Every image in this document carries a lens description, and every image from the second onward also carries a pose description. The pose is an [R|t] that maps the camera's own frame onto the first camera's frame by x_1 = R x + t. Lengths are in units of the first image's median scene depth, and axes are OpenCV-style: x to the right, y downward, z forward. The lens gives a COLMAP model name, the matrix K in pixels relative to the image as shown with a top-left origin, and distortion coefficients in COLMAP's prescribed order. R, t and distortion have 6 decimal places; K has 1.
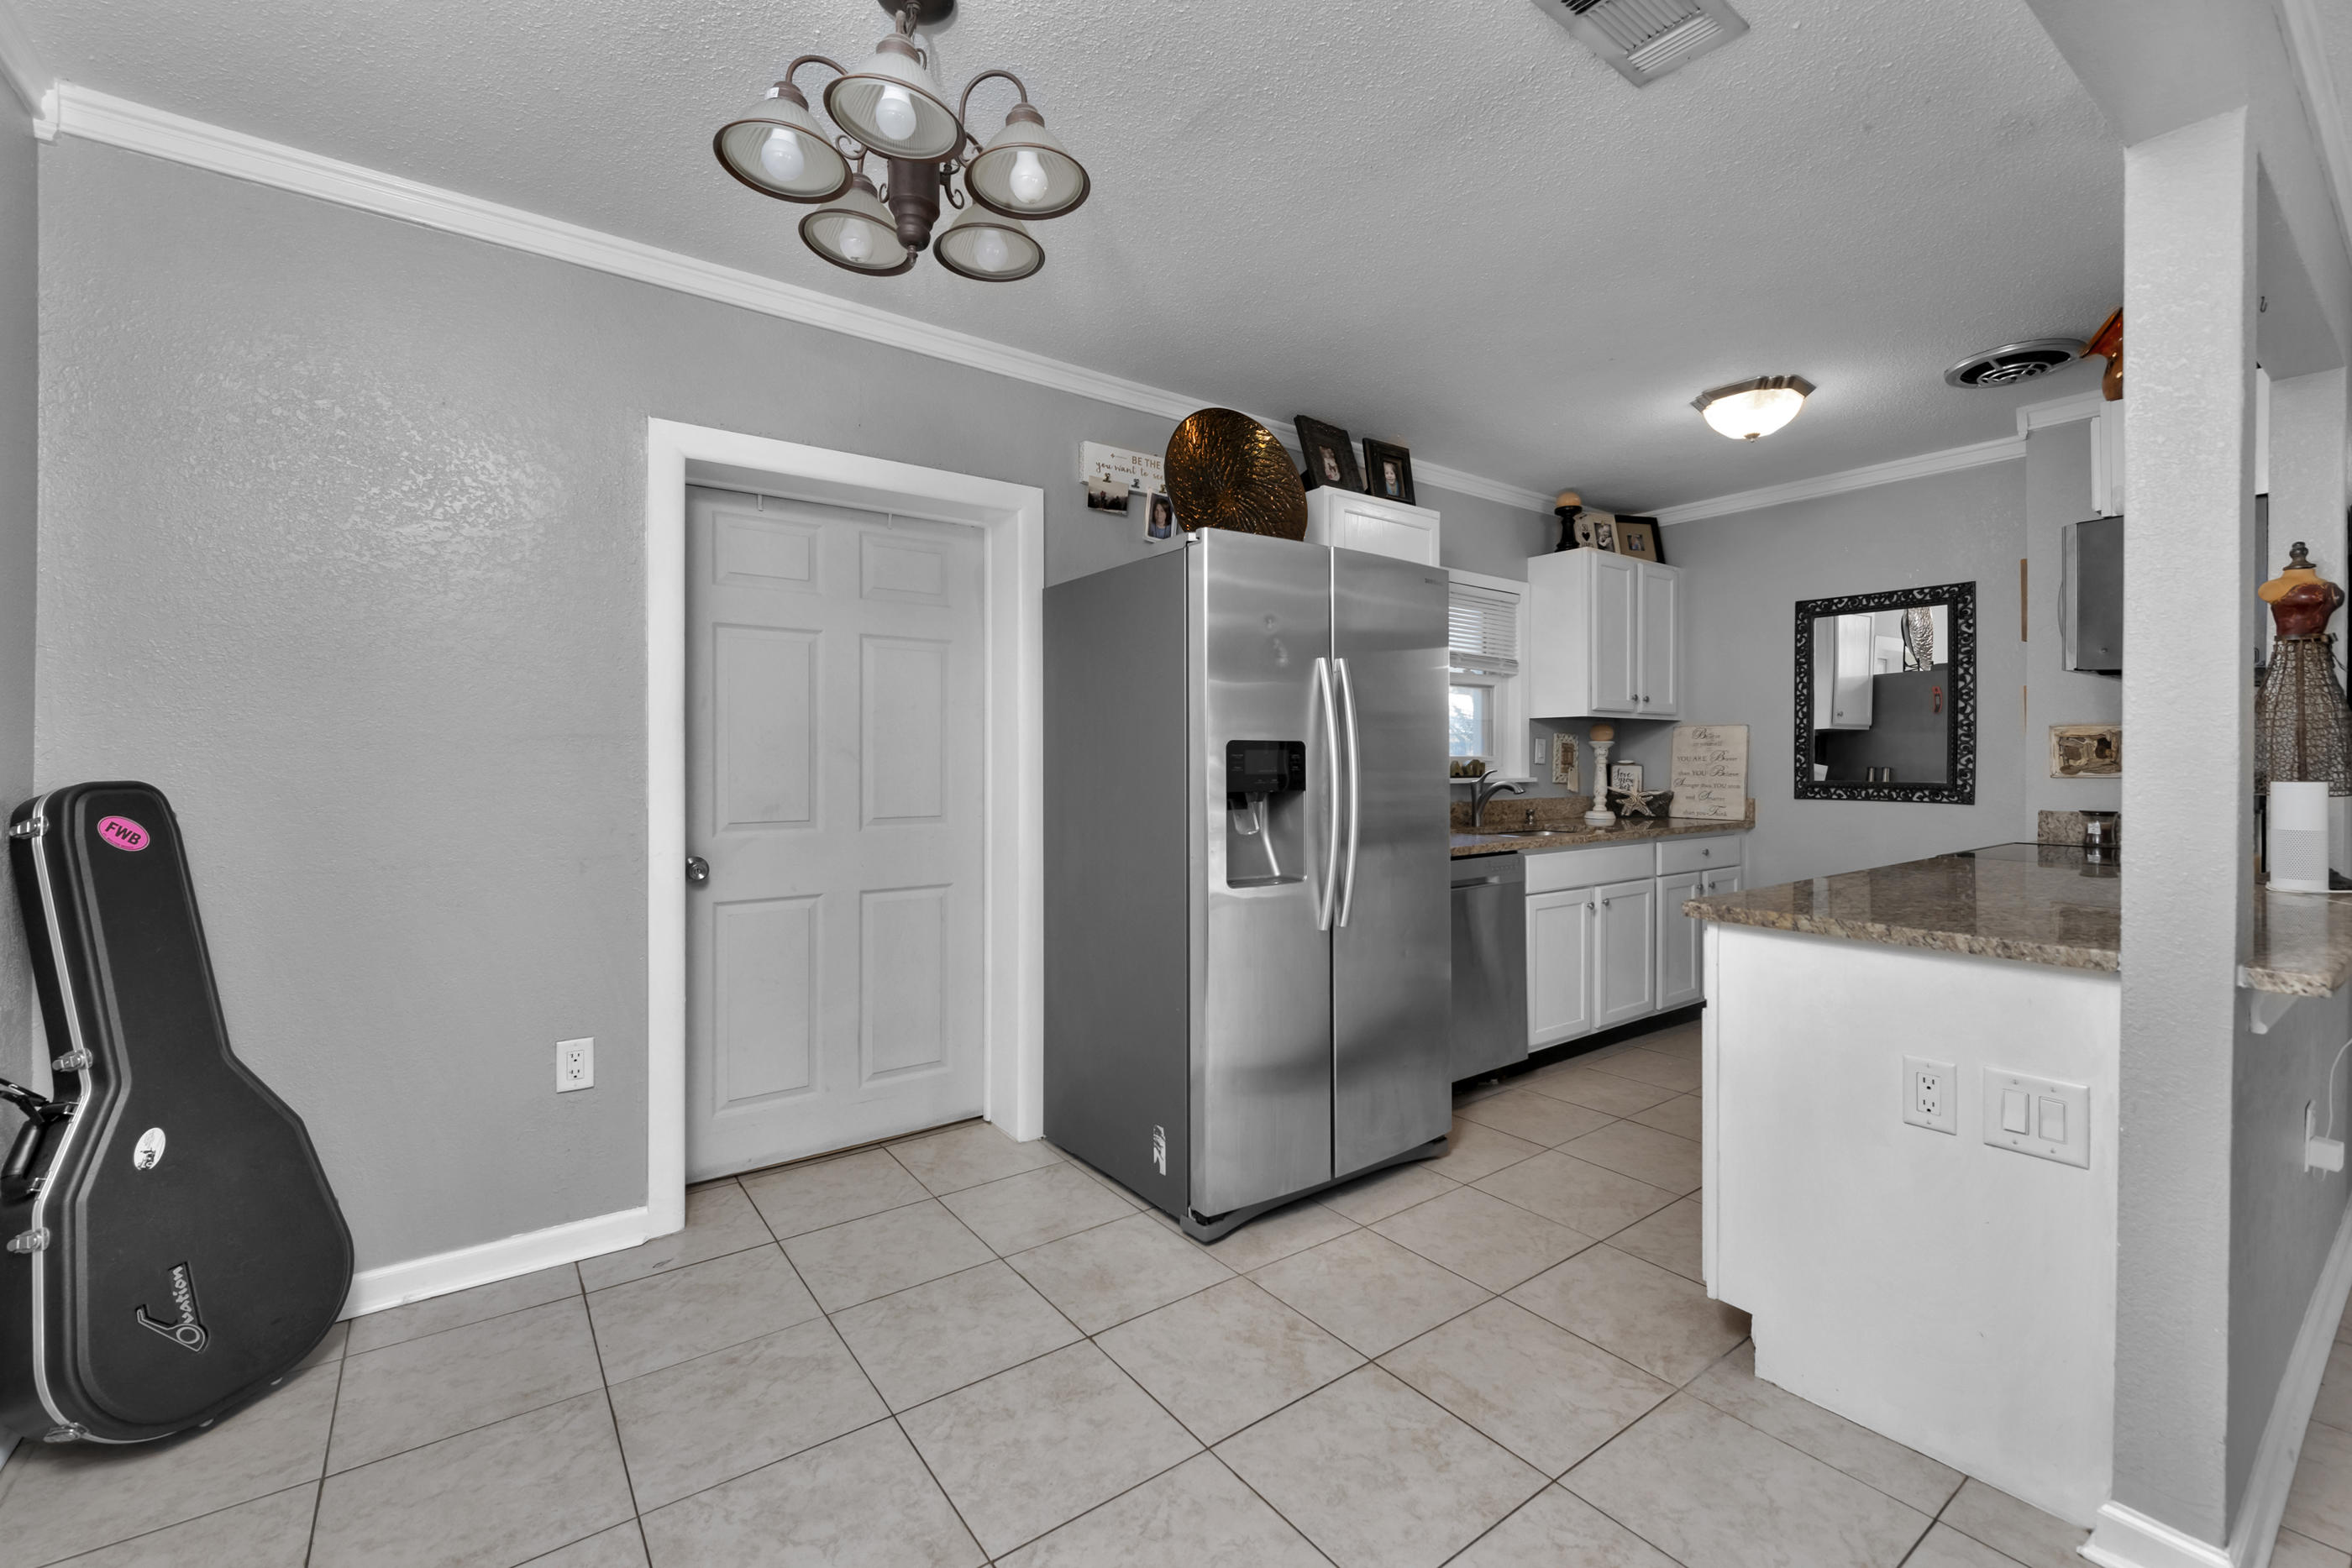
lens RADIAL K [[1041.1, 0, 1068.0], [0, 1041.1, 763.7], [0, 0, 1]] dist [-0.001608, -0.000359]
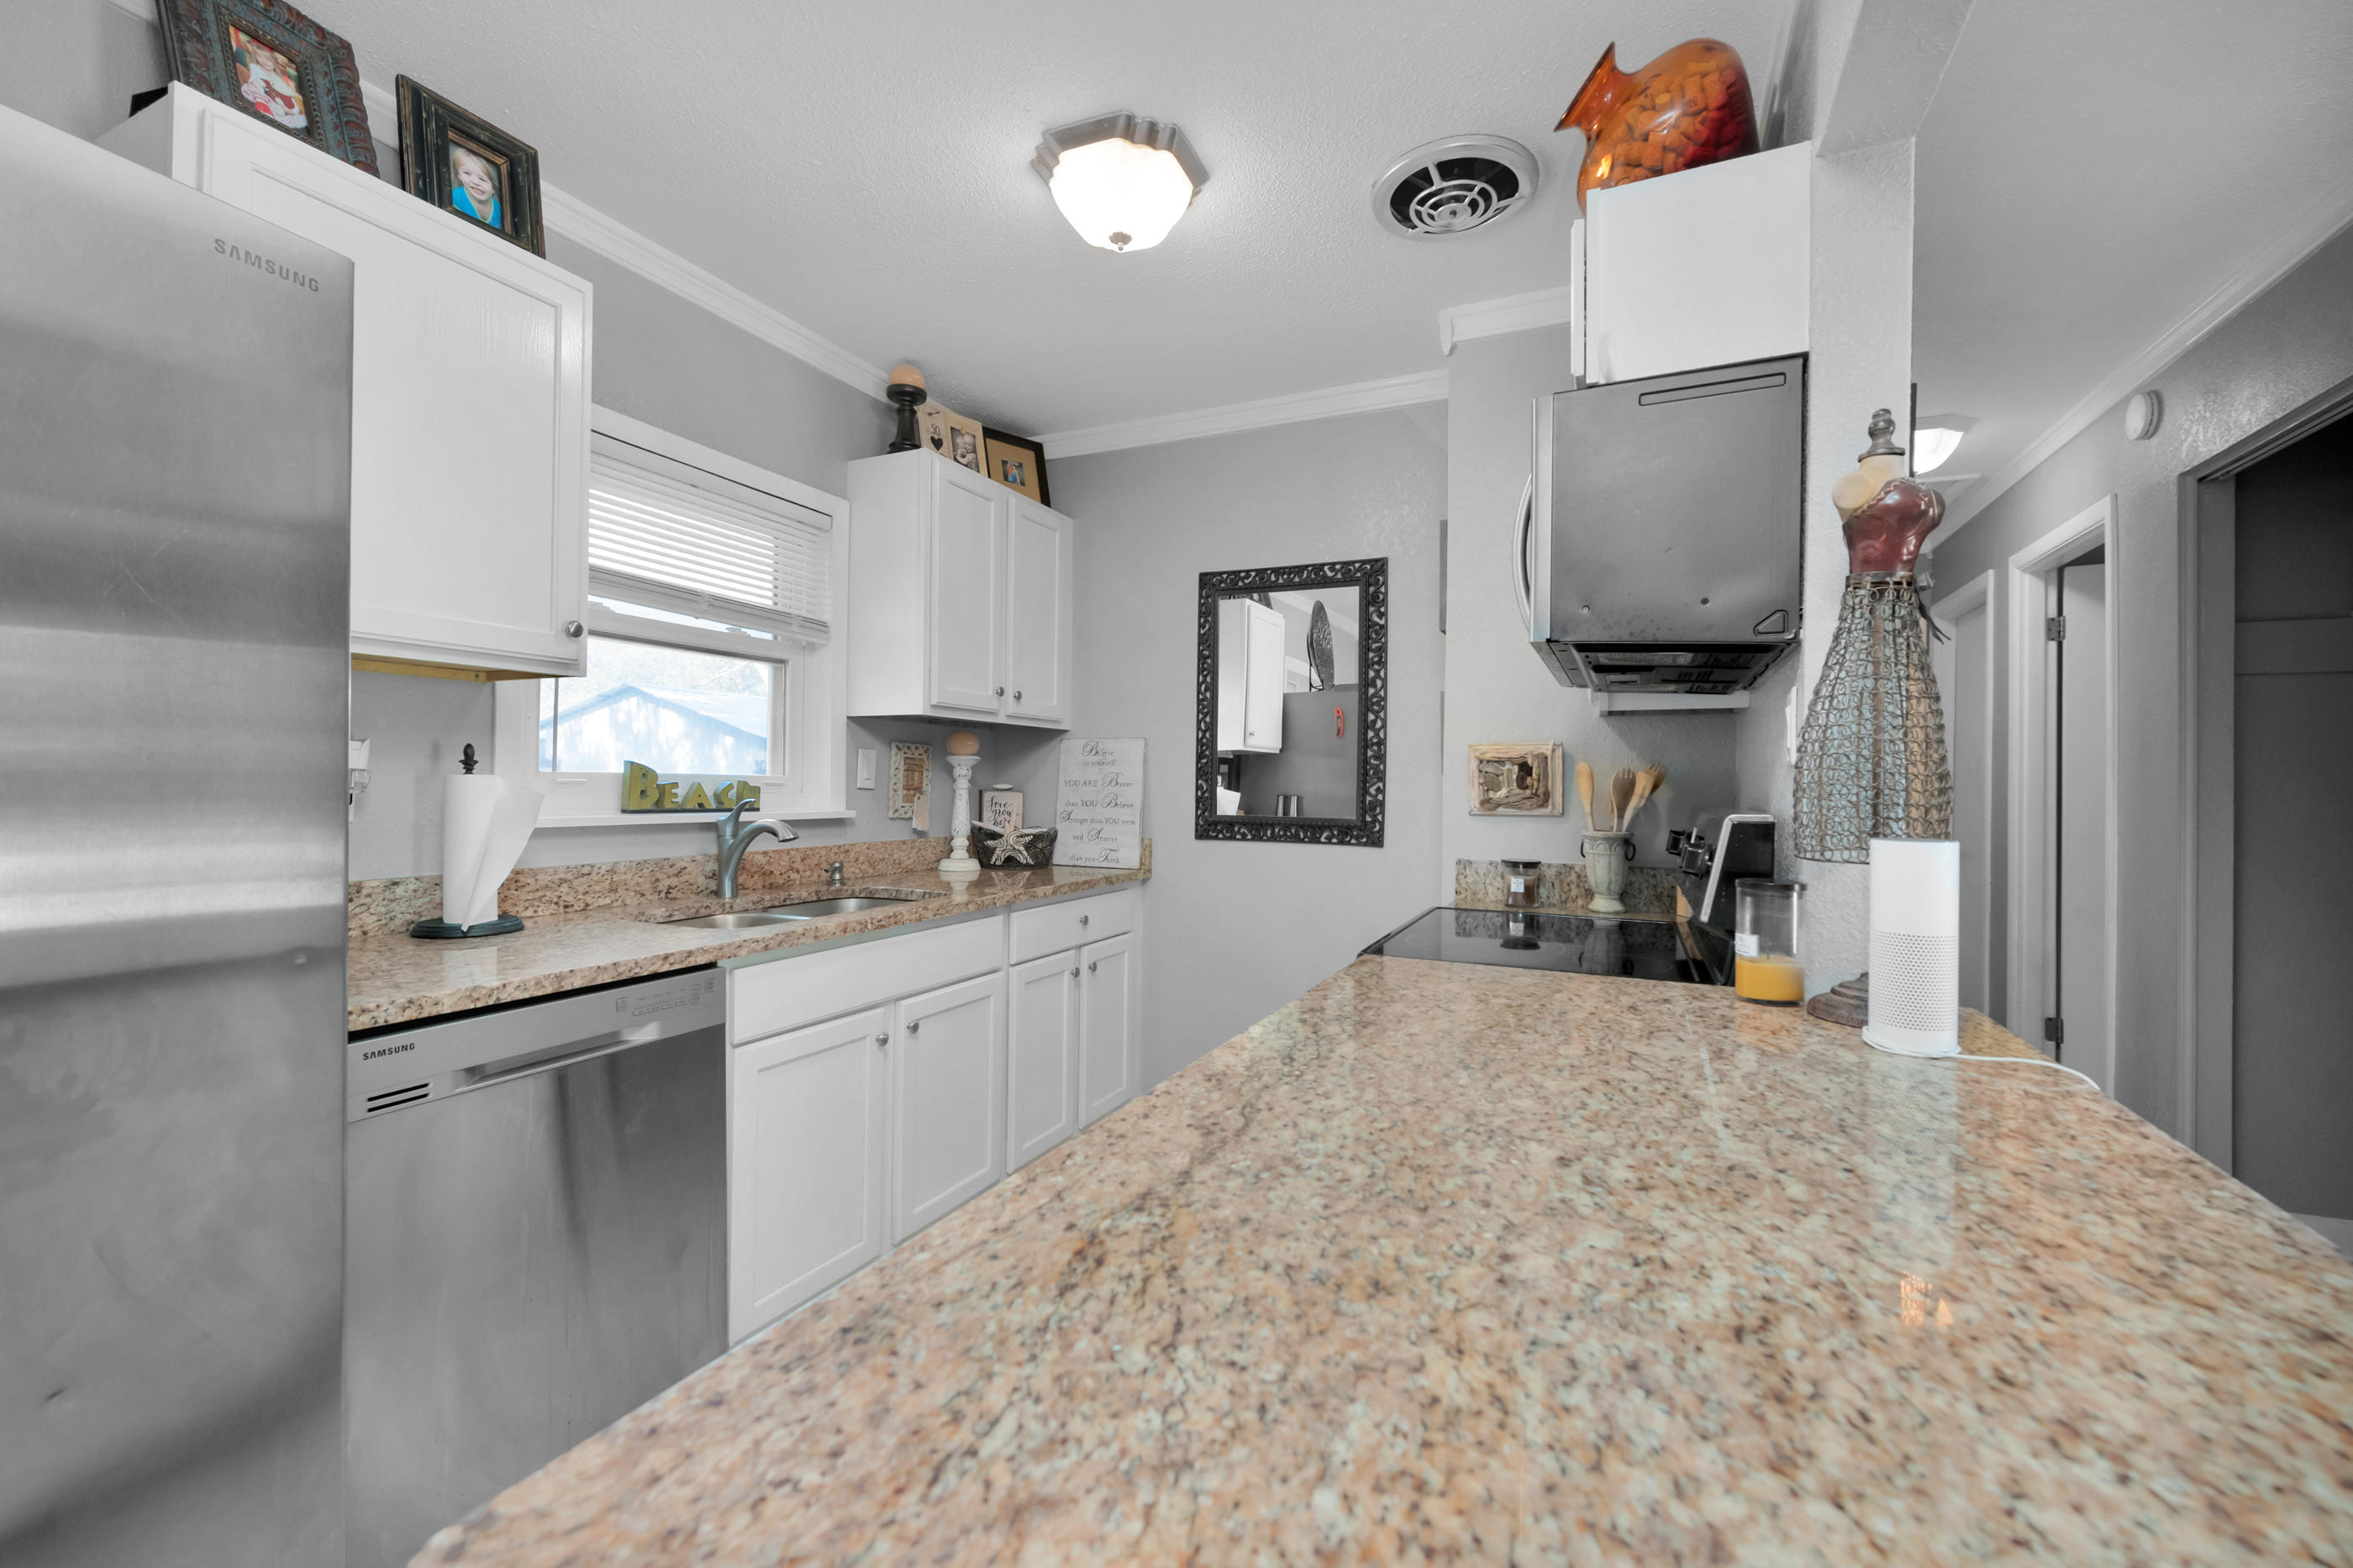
lens RADIAL K [[974.5, 0, 1229.1], [0, 974.5, 784.9], [0, 0, 1]] dist [0.006540, -0.007595]
pose [[0.824127, 0.011048, 0.566298, 0.318638], [-0.011018, 0.999933, -0.003474, -0.002731], [-0.566298, -0.003376, 0.824194, 0.406622]]
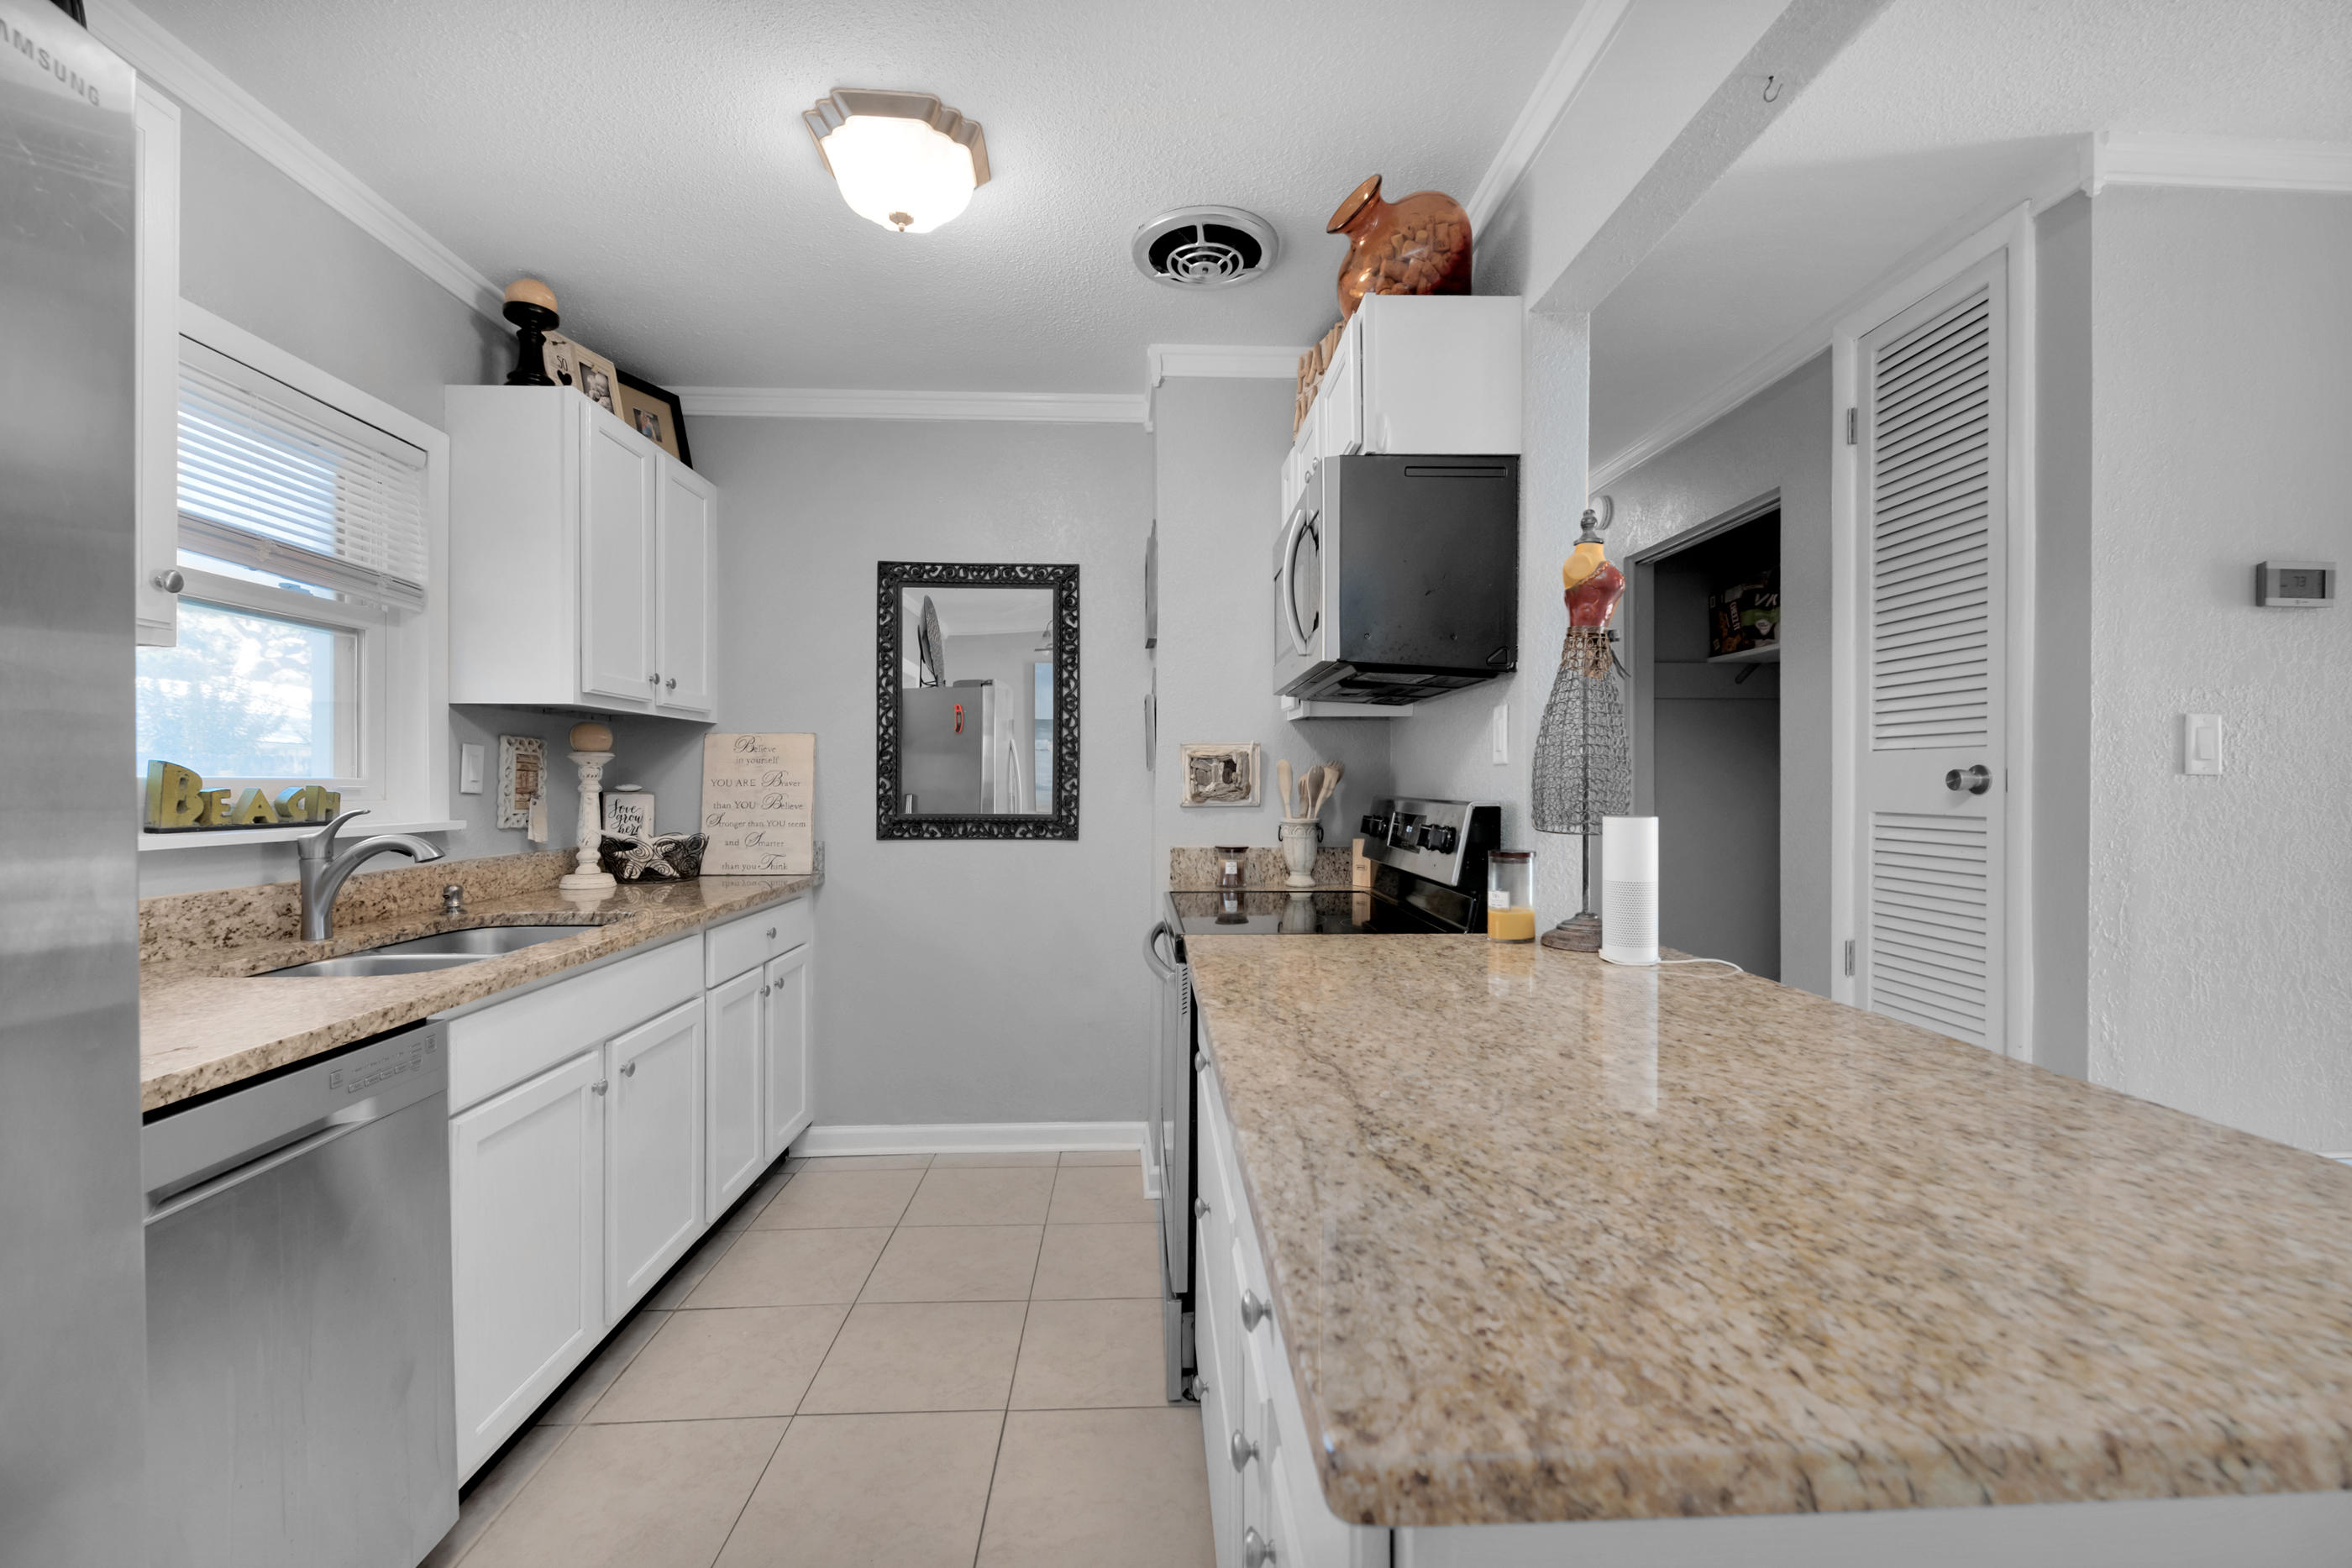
lens RADIAL K [[982.3, 0, 1187.3], [0, 982.3, 786.2], [0, 0, 1]] dist [0.000510, -0.000151]
pose [[0.475600, -0.003620, 0.879654, 0.206065], [0.002487, 0.999993, 0.002770, -0.004066], [-0.879658, 0.000870, 0.475606, 0.486197]]
